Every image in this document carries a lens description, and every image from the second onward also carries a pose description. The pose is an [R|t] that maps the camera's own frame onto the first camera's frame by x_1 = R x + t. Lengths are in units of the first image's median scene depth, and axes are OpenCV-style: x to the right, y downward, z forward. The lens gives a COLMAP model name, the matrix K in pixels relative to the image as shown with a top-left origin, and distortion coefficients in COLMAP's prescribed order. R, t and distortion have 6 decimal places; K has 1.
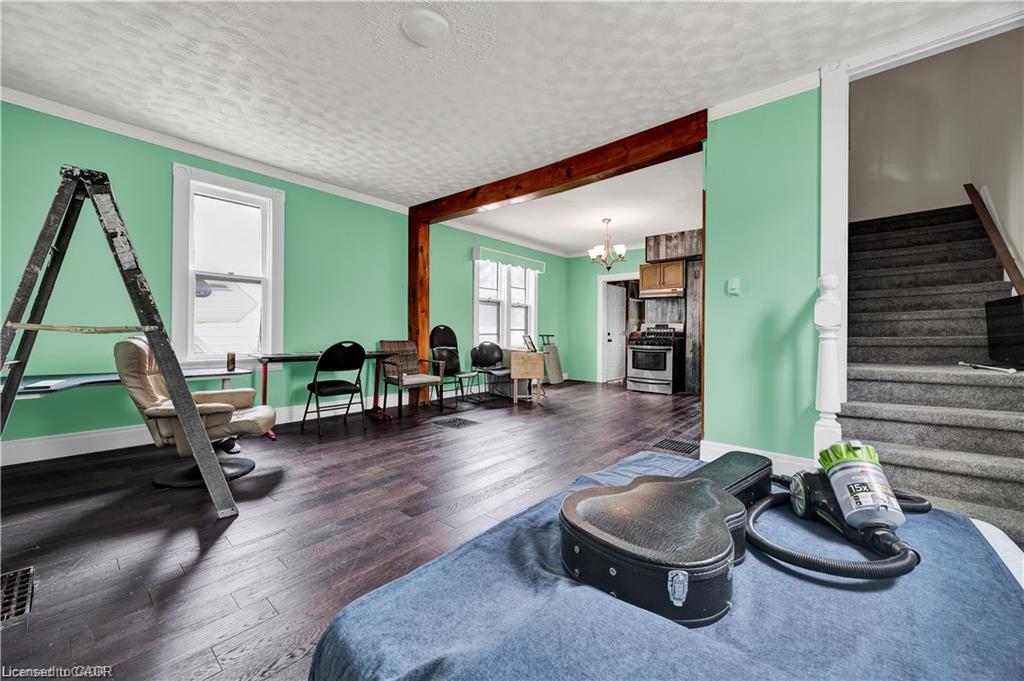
lens RADIAL K [[399.7, 0, 511.4], [0, 399.7, 335.7], [0, 0, 1]] dist [-0.003714, -0.000164]
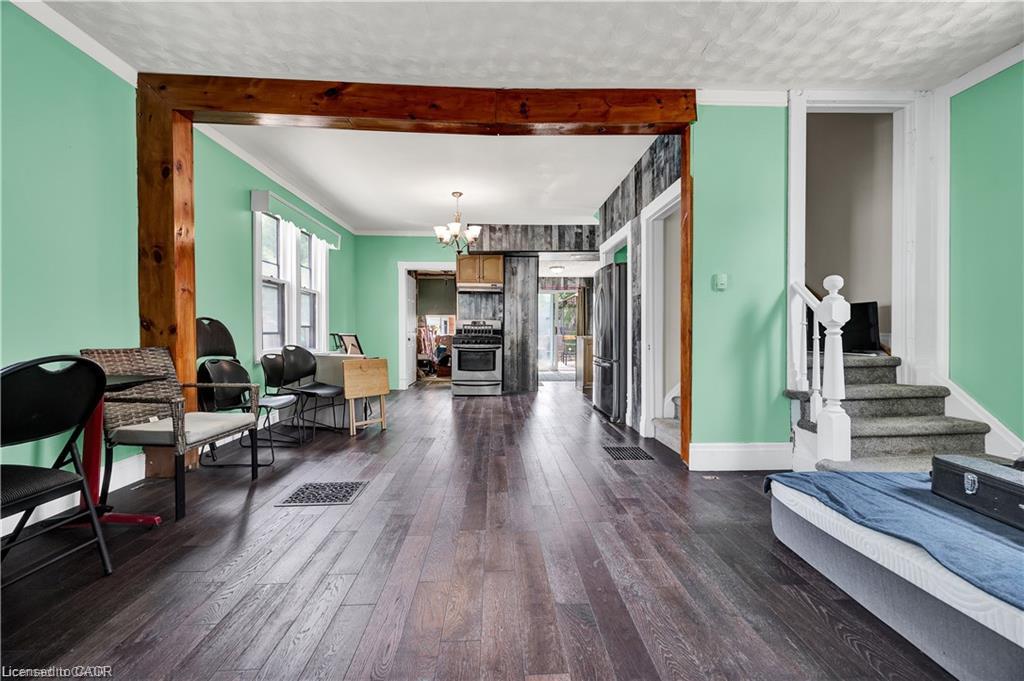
lens RADIAL K [[399.7, 0, 514.9], [0, 399.7, 338.9], [0, 0, 1]] dist [-0.003714, -0.000164]
pose [[0.727652, -0.017925, 0.685712, -0.248780], [0.008879, 0.999821, 0.016713, -0.001950], [-0.685889, -0.006073, 0.727681, 0.319883]]
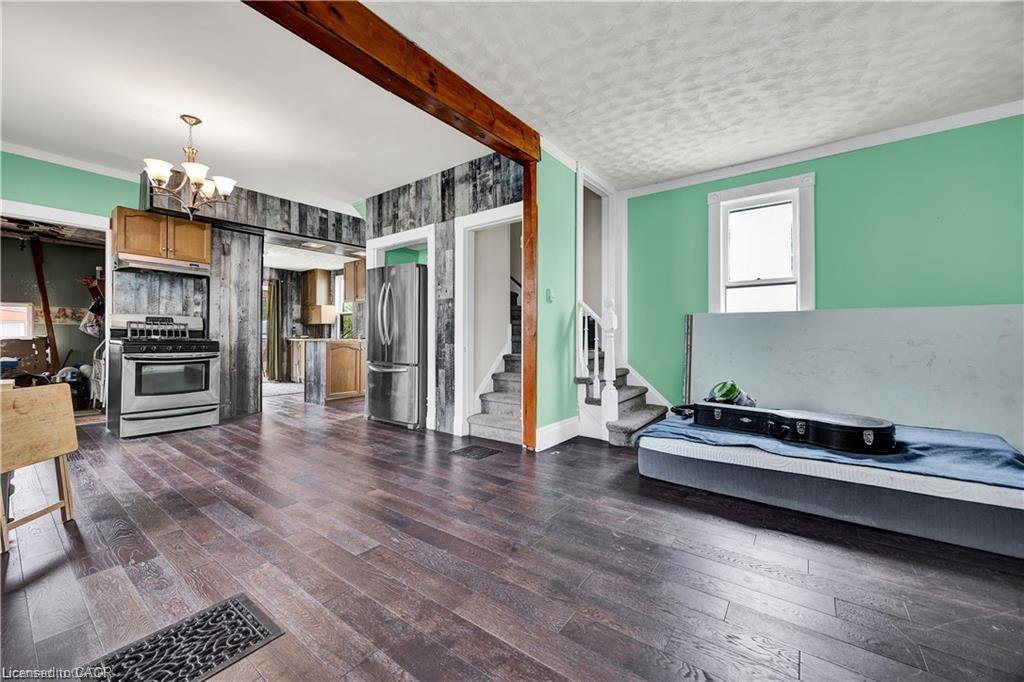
lens RADIAL K [[399.7, 0, 528.5], [0, 399.7, 336.1], [0, 0, 1]] dist [-0.003714, -0.000164]
pose [[-0.098112, -0.004835, 0.995164, -0.340596], [0.001821, 0.999986, 0.005038, -0.001691], [-0.995174, 0.002307, -0.098102, 0.616166]]
